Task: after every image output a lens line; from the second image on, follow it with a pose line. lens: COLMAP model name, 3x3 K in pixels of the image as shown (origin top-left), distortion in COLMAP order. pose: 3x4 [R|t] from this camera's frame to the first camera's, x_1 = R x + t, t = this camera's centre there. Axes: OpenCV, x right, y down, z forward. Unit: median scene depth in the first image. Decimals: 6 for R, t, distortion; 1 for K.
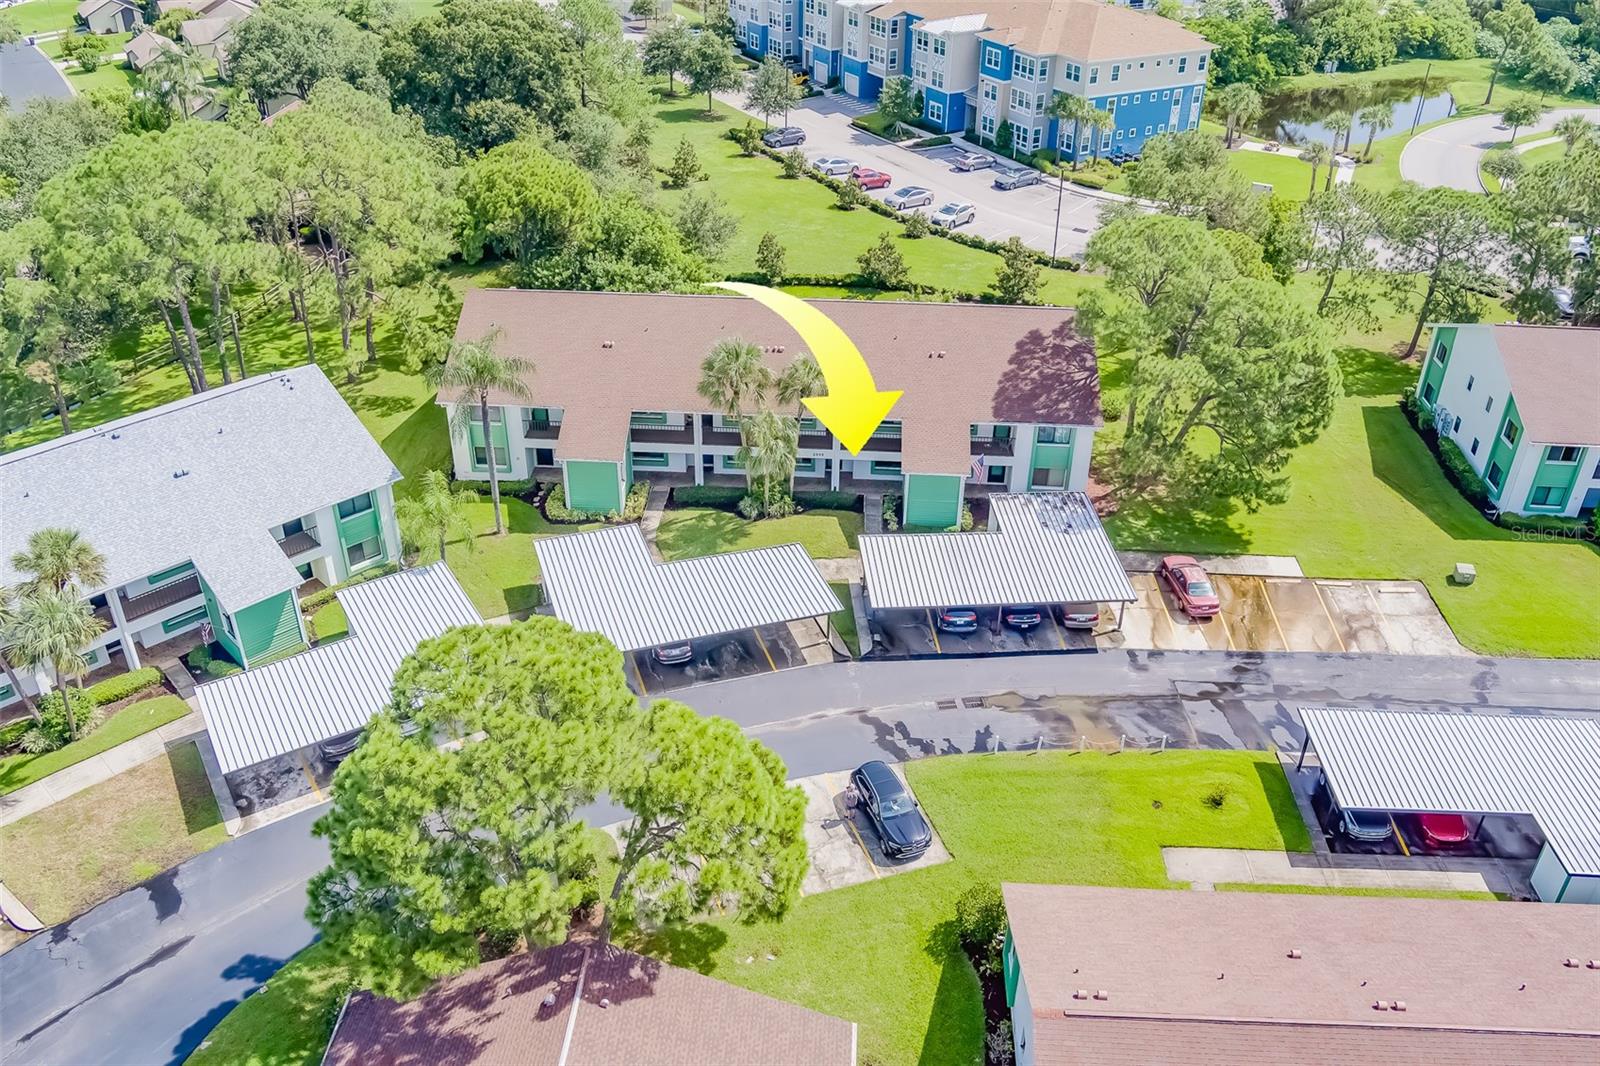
lens RADIAL K [[1327.7, 0, 800.0], [0, 1327.7, 533.0], [0, 0, 1]] dist [-0.064110, -0.005529]
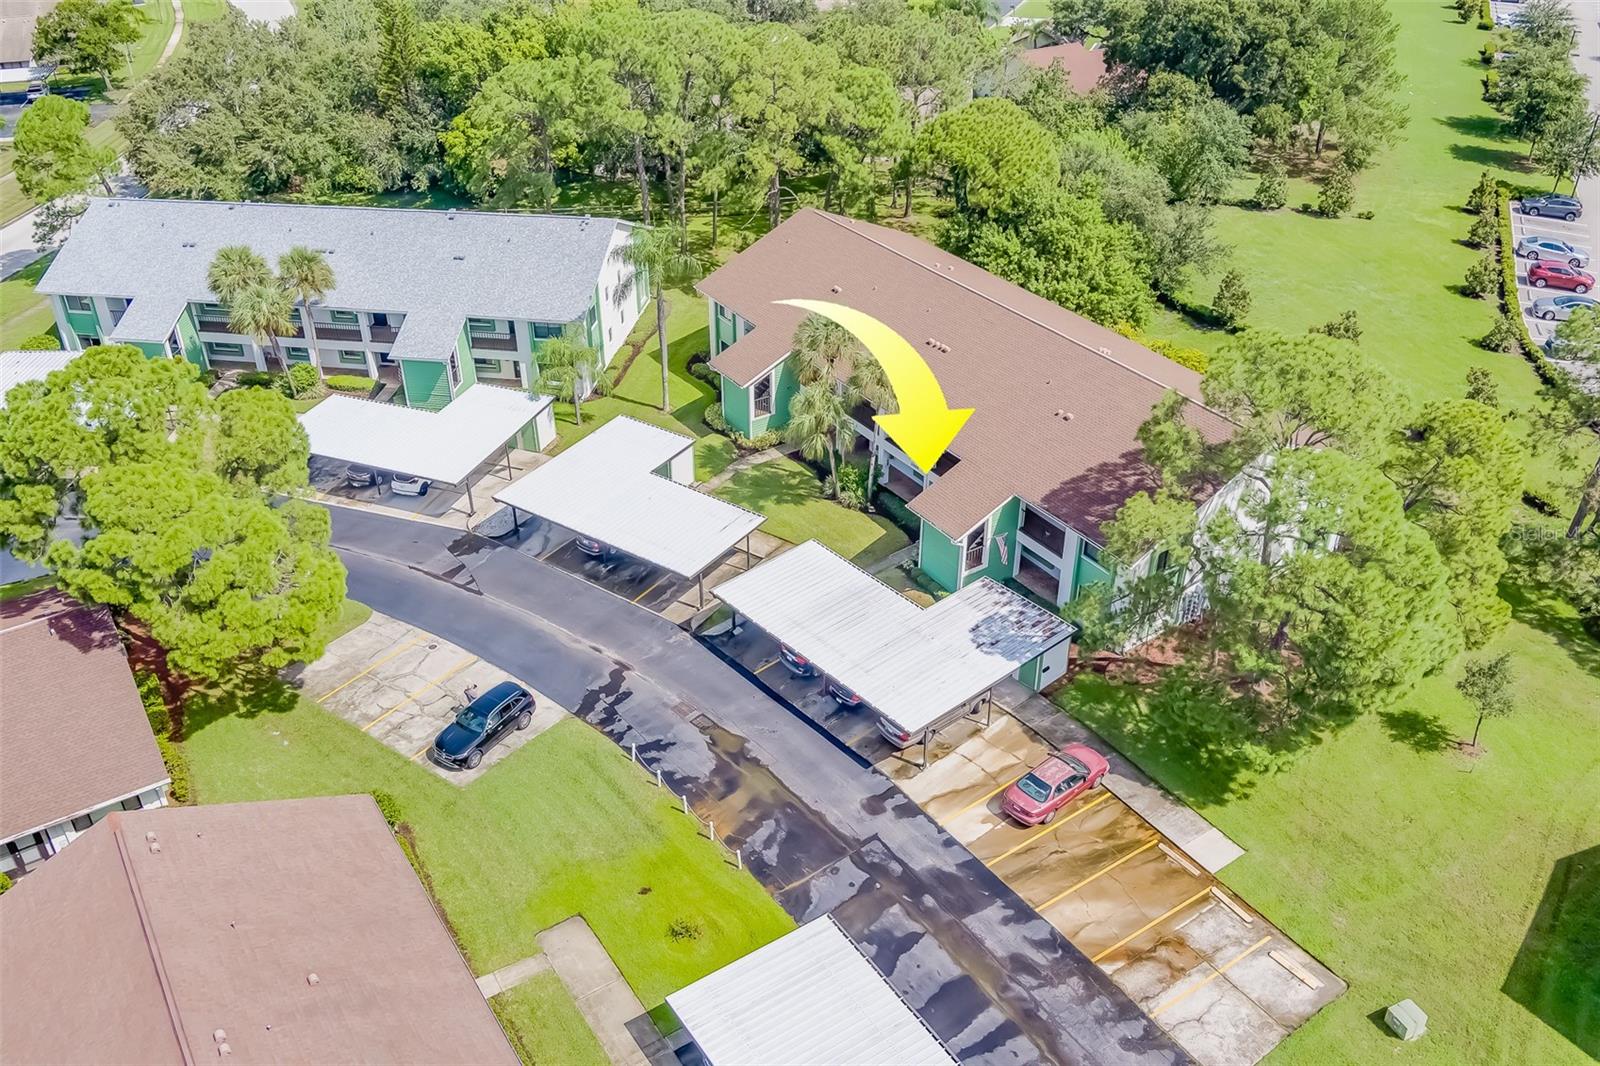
lens RADIAL K [[1327.7, 0, 800.0], [0, 1327.7, 533.0], [0, 0, 1]] dist [-0.064110, -0.005529]
pose [[0.585969, 0.421131, -0.692307, 0.717801], [-0.415761, 0.889571, 0.189226, -0.183213], [0.695545, 0.176953, 0.696351, 0.362689]]
